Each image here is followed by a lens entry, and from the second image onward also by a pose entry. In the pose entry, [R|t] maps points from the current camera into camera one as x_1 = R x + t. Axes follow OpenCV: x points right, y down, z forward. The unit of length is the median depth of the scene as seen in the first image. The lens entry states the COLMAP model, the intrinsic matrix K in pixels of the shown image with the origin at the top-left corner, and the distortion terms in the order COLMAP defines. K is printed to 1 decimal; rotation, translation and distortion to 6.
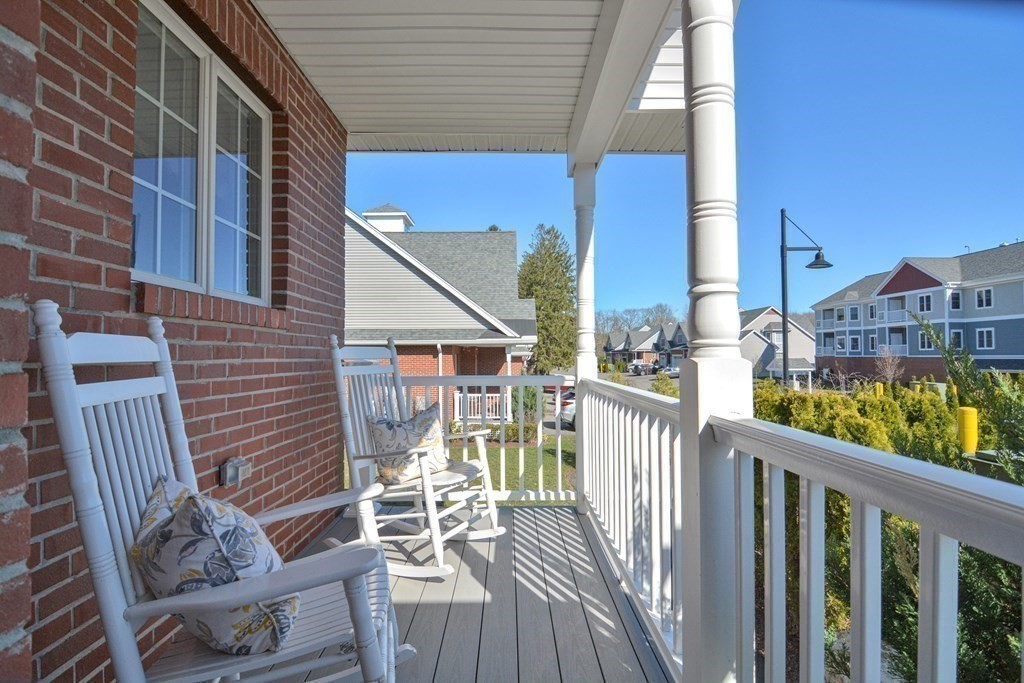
lens RADIAL K [[490.5, 0, 513.4], [0, 490.5, 345.8], [0, 0, 1]] dist [-0.009362, -0.008445]
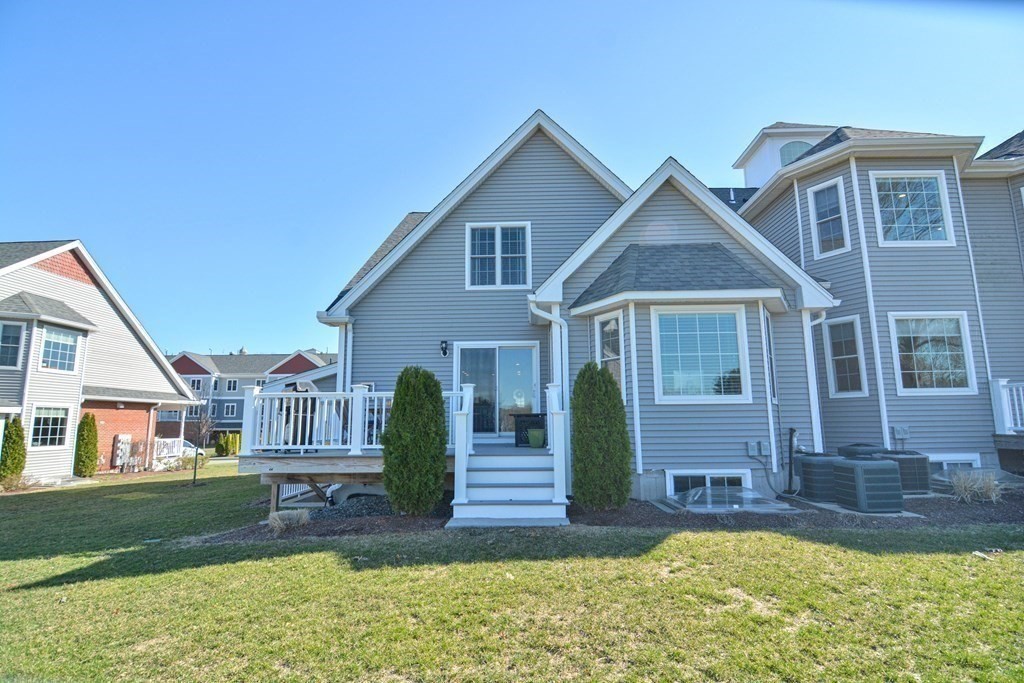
lens RADIAL K [[490.5, 0, 507.9], [0, 490.5, 342.5], [0, 0, 1]] dist [-0.009362, -0.008445]
pose [[0.035352, 0.165530, 0.985571, -0.669262], [-0.016685, 0.986148, -0.165029, 0.017542], [-0.999236, -0.010610, 0.037625, -0.011644]]
